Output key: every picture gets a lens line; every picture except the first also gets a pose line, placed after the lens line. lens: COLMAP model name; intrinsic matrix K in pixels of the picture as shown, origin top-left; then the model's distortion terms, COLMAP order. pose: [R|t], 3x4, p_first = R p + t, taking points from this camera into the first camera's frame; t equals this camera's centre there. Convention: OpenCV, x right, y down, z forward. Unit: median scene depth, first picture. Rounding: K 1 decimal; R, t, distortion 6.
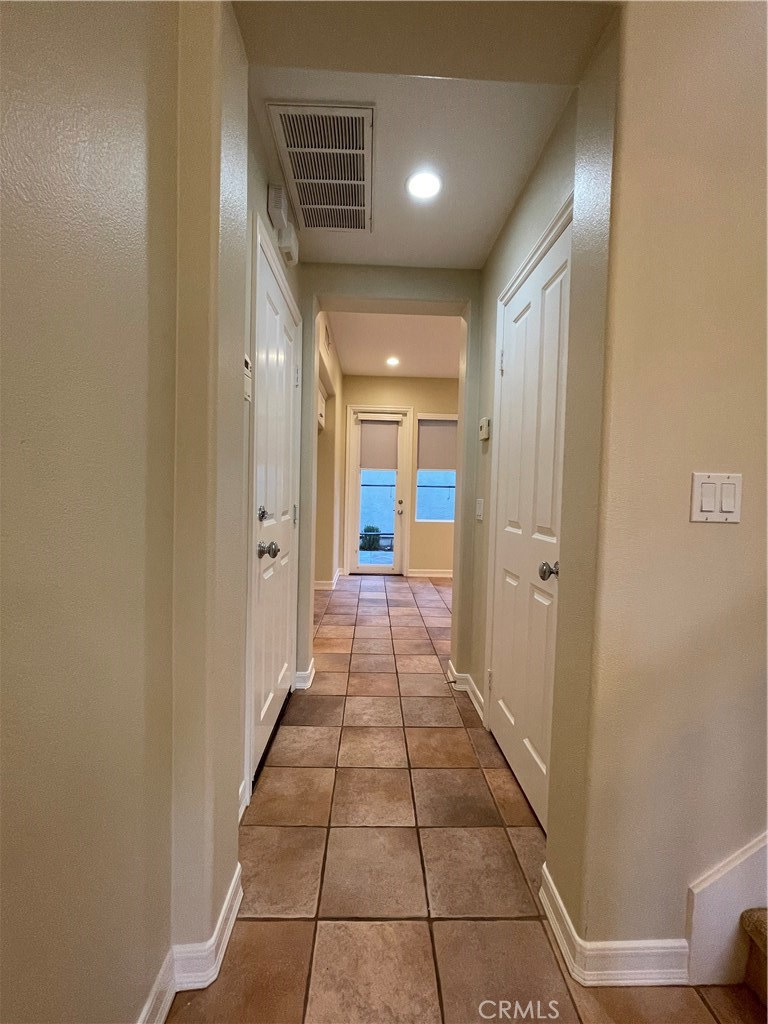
lens RADIAL K [[413.2, 0, 382.4], [0, 413.2, 512.8], [0, 0, 1]] dist [-0.001483, -0.000433]
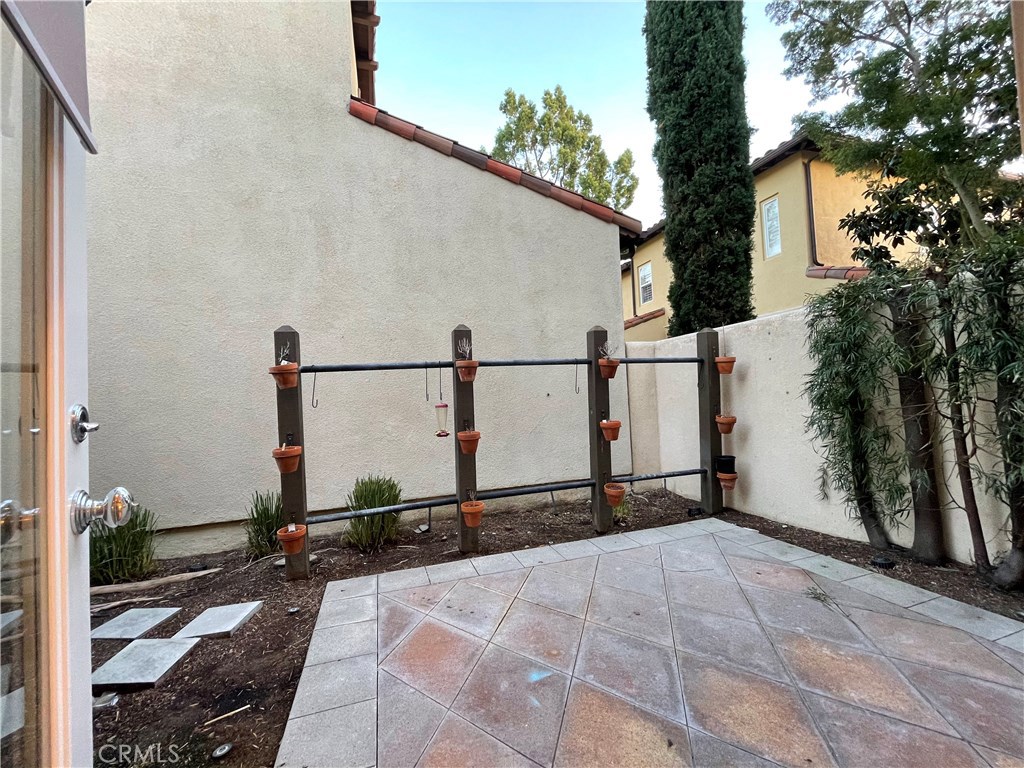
lens RADIAL K [[413.2, 0, 512.3], [0, 413.2, 377.5], [0, 0, 1]] dist [-0.001483, -0.000433]
pose [[0.954182, -0.060951, 0.292953, -0.033623], [0.089122, 0.992490, -0.083787, -0.048565], [-0.285646, 0.106056, 0.952449, 1.638501]]
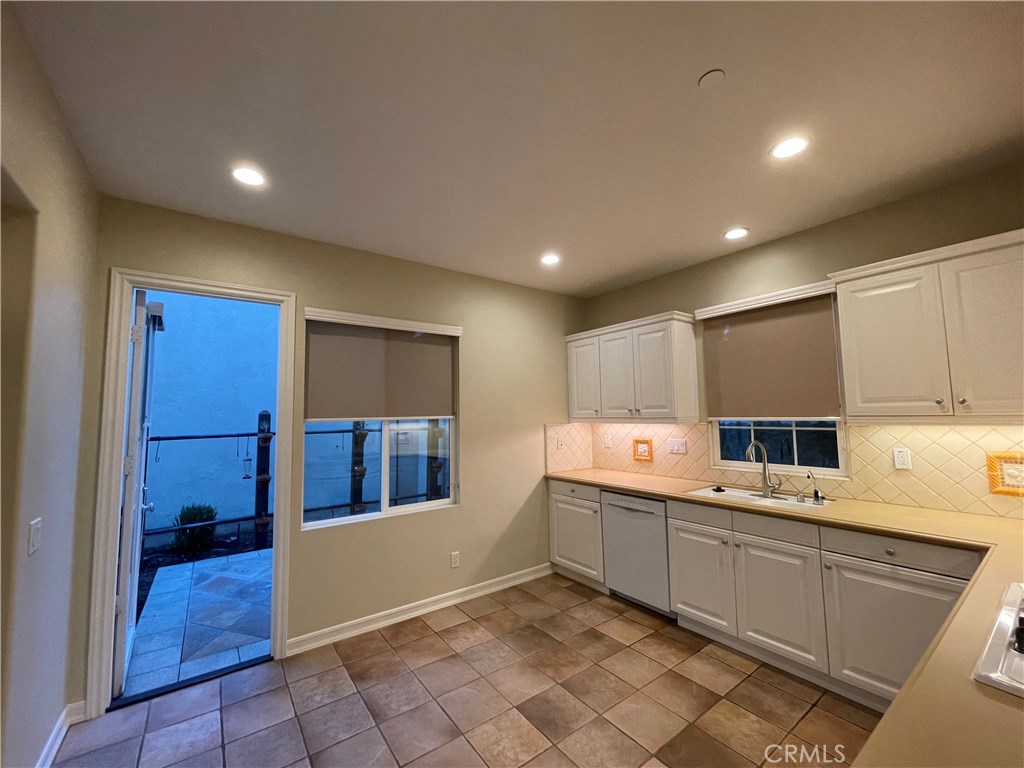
lens RADIAL K [[413.2, 0, 509.3], [0, 413.2, 382.5], [0, 0, 1]] dist [-0.001483, -0.000433]
pose [[0.822557, 0.004066, 0.568668, 0.007256], [0.066153, 0.992501, -0.102784, -0.136988], [-0.564822, 0.122165, 0.816120, 0.760709]]
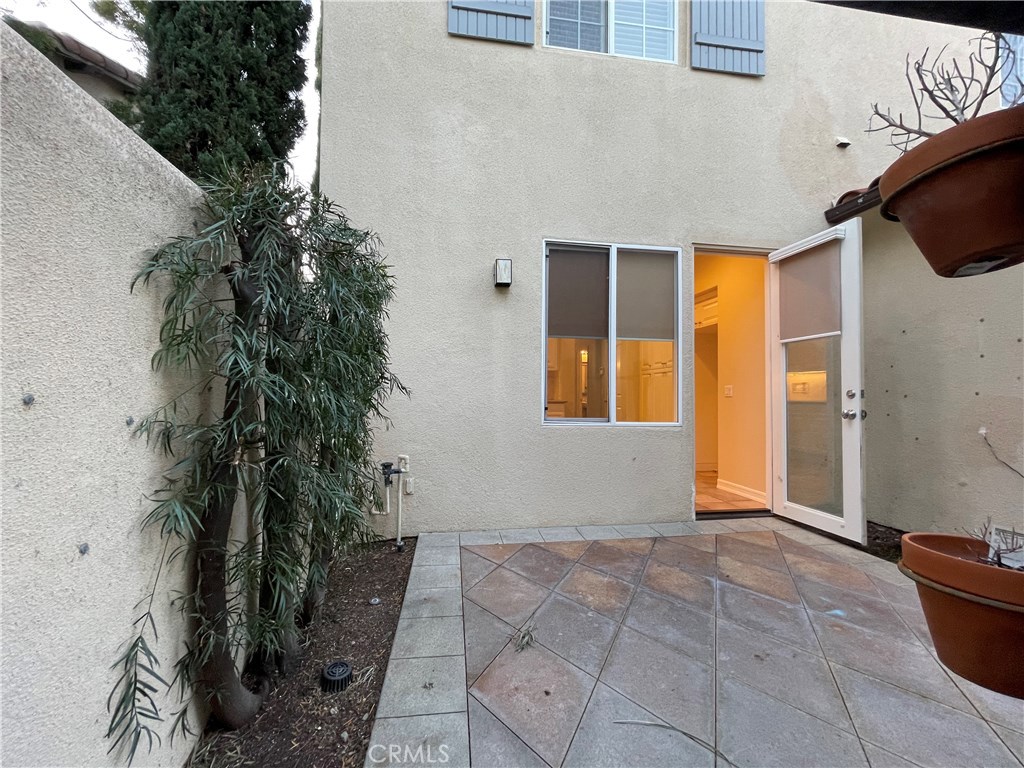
lens RADIAL K [[413.2, 0, 509.3], [0, 413.2, 386.4], [0, 0, 1]] dist [-0.001483, -0.000433]
pose [[-0.992136, -0.043956, -0.117188, 0.666887], [-0.044761, 0.998989, 0.004245, -0.053073], [0.116883, 0.009457, -0.993101, 2.653816]]
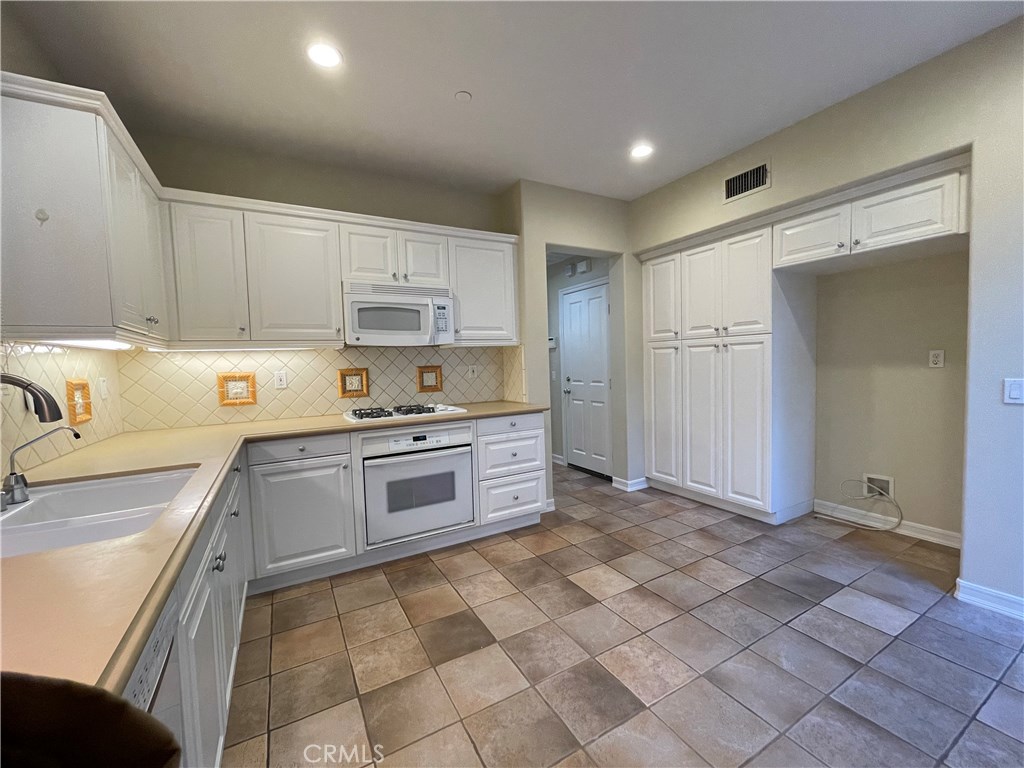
lens RADIAL K [[413.2, 0, 512.0], [0, 413.2, 381.3], [0, 0, 1]] dist [-0.001483, -0.000433]
pose [[-0.884059, 0.023225, -0.466798, 0.697113], [-0.014232, 0.996964, 0.076556, -0.096224], [0.467159, 0.074323, -0.881044, 1.620602]]
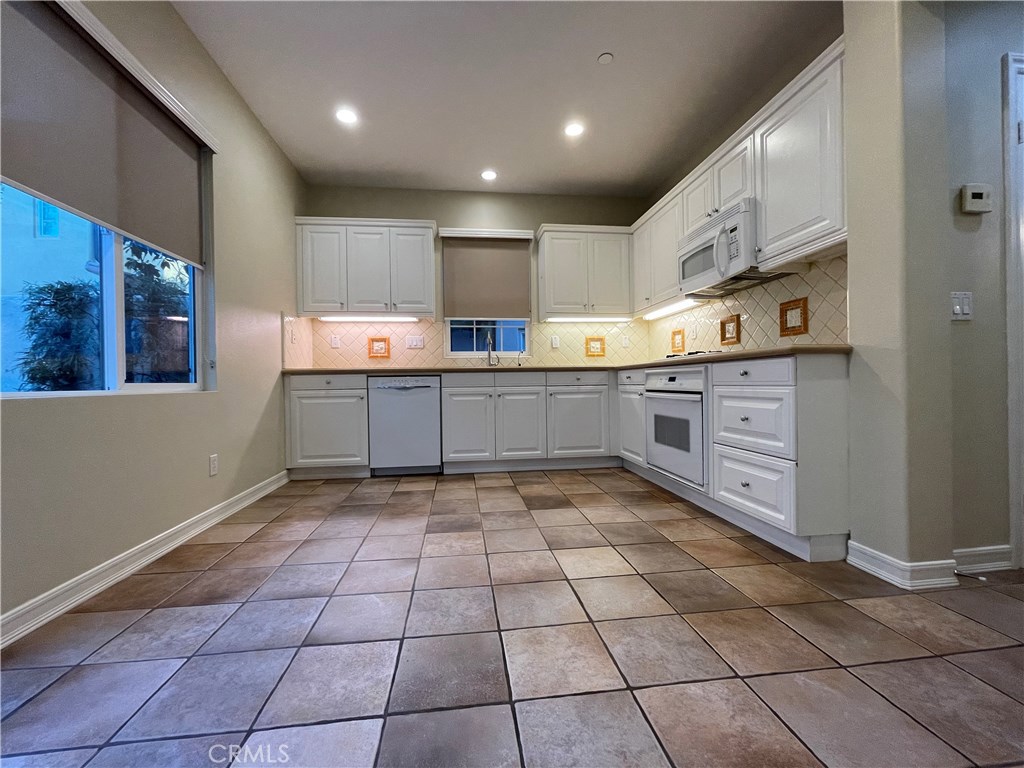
lens RADIAL K [[413.2, 0, 505.1], [0, 413.2, 383.6], [0, 0, 1]] dist [-0.001483, -0.000433]
pose [[-0.092823, -0.028727, 0.995268, -0.277015], [0.060299, 0.997587, 0.034418, 0.037119], [-0.993855, 0.063208, -0.090867, 1.244250]]
